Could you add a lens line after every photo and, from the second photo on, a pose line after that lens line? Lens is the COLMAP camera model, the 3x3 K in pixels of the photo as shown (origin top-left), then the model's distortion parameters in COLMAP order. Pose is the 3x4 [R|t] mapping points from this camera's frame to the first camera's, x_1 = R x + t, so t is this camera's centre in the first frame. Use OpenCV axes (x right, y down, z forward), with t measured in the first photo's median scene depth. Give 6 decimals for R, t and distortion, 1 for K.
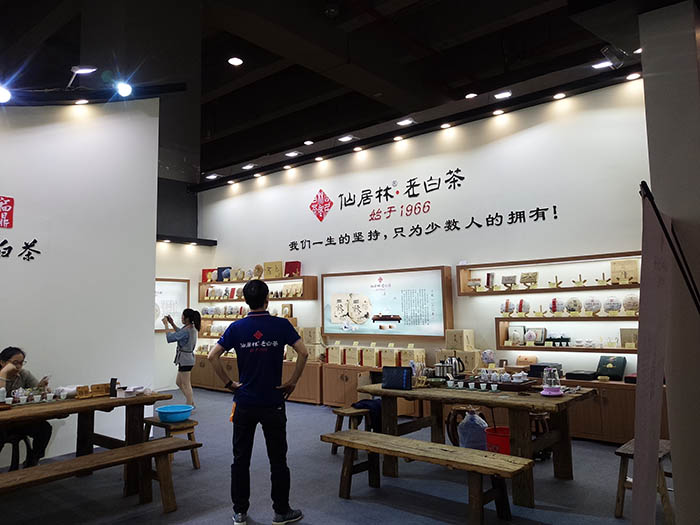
lens RADIAL K [[546.5, 0, 346.4], [0, 546.5, 262.6], [0, 0, 1]] dist [0.012375, 0.001115]
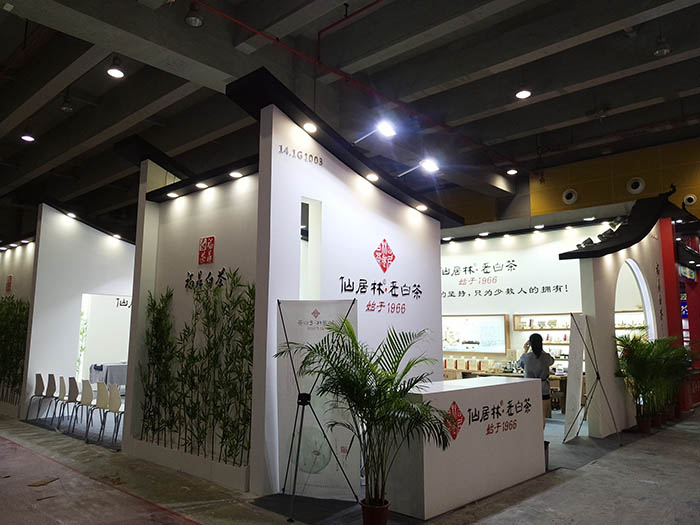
lens RADIAL K [[560.5, 0, 350.3], [0, 560.5, 252.8], [0, 0, 1]] dist [0.001260, -0.002186]
pose [[0.999001, 0.021730, -0.039038, -0.251998], [-0.024159, 0.997730, -0.062855, -0.063245], [0.037584, 0.063736, 0.997259, -0.834950]]
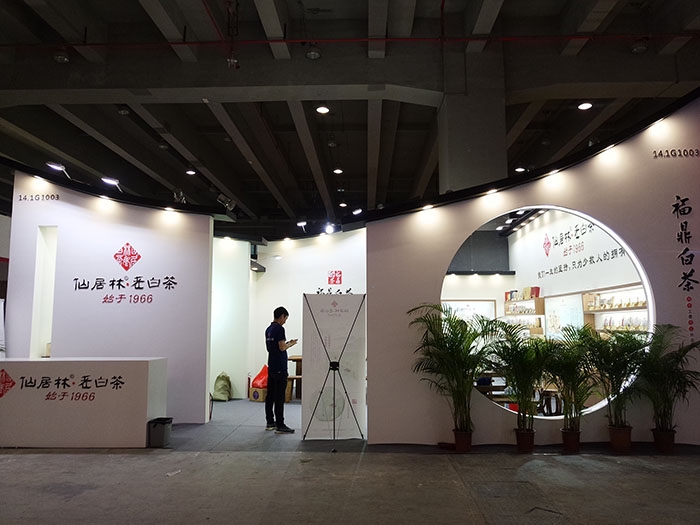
lens RADIAL K [[546.5, 0, 346.4], [0, 546.5, 262.6], [0, 0, 1]] dist [0.012375, 0.001115]
pose [[0.622989, -0.070428, -0.779053, 0.837658], [0.056489, 0.997389, -0.044994, -0.033157], [0.780188, -0.015977, 0.625341, -0.295359]]
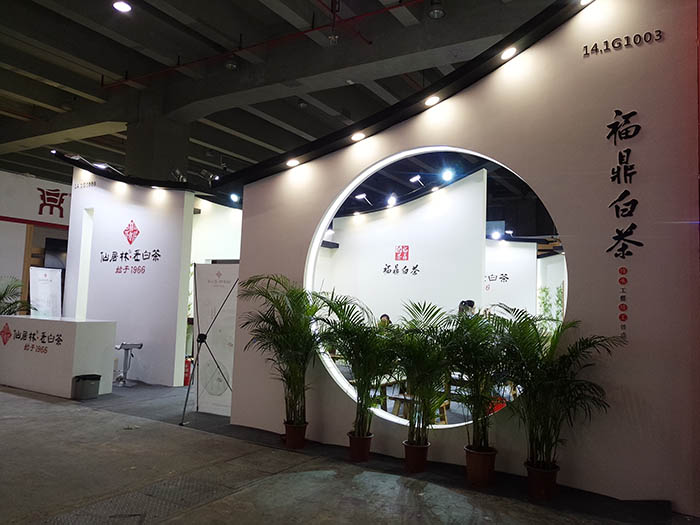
lens RADIAL K [[546.5, 0, 346.4], [0, 546.5, 262.6], [0, 0, 1]] dist [0.012375, 0.001115]
pose [[0.160638, -0.048015, -0.985845, 0.990235], [0.041554, 0.998259, -0.041849, 0.017769], [0.986138, -0.034244, 0.162353, 0.291647]]
